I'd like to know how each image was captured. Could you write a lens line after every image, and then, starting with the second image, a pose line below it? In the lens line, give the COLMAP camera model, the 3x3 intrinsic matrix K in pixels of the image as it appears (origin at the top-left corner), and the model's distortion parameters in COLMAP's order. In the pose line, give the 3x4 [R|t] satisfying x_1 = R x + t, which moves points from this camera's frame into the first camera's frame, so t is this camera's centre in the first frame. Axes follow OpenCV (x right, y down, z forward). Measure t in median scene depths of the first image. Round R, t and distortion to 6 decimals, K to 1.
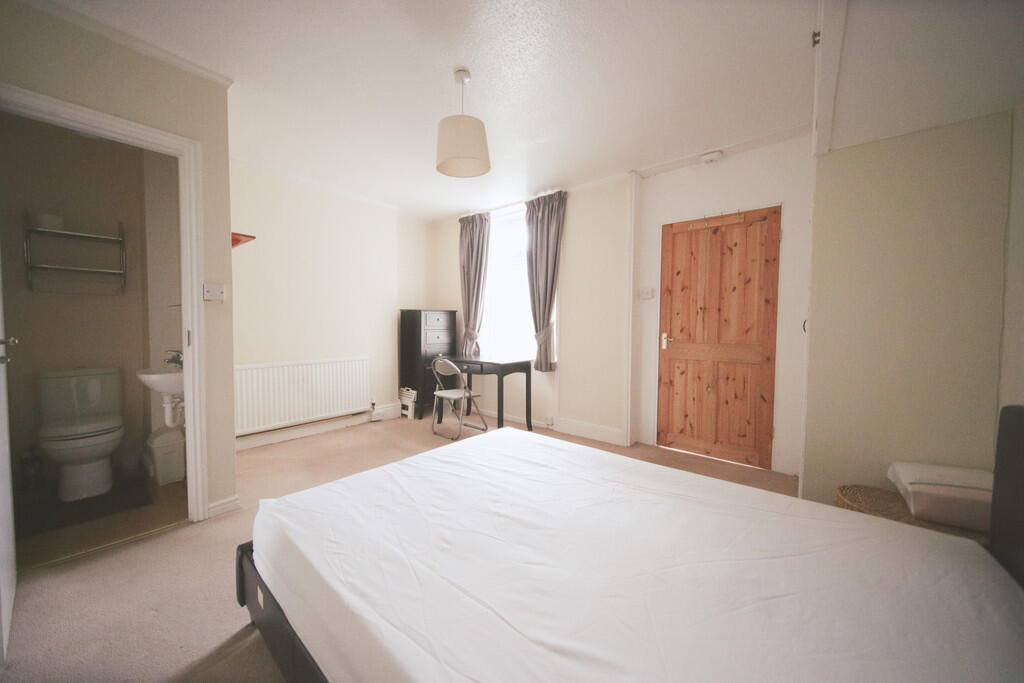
lens RADIAL K [[354.3, 0, 512.0], [0, 354.3, 341.5], [0, 0, 1]] dist [0.000087, 0.000016]
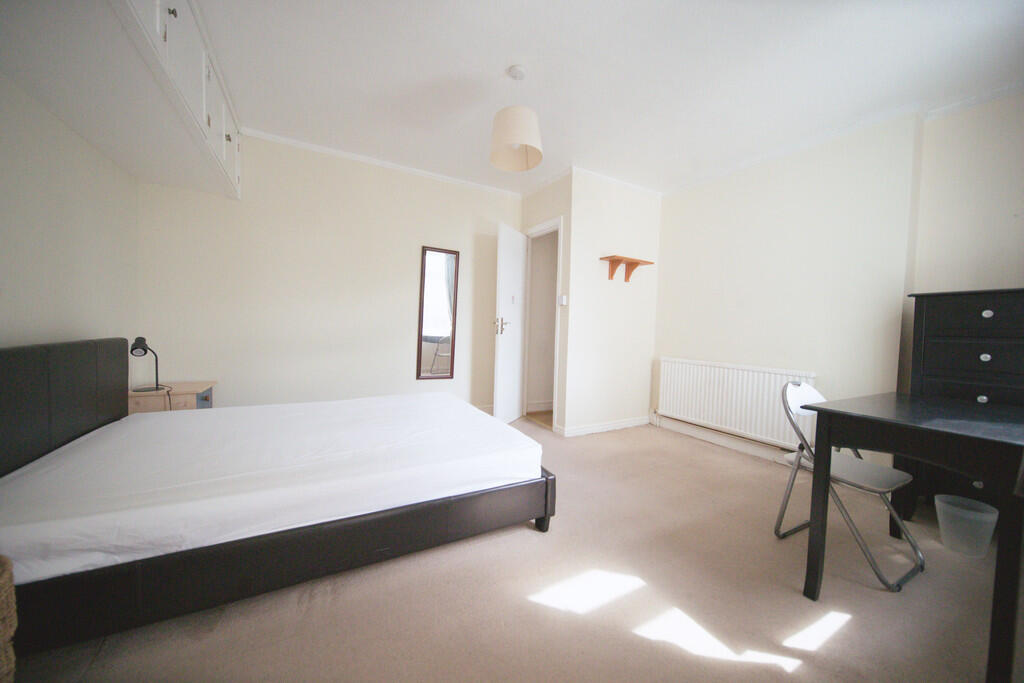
lens RADIAL K [[354.3, 0, 512.0], [0, 354.3, 341.5], [0, 0, 1]] dist [0.000087, 0.000016]
pose [[-0.383613, 0.028634, -0.923050, 0.477861], [-0.067135, 0.996010, 0.058798, -0.019808], [0.921050, 0.084524, -0.380160, 0.848588]]
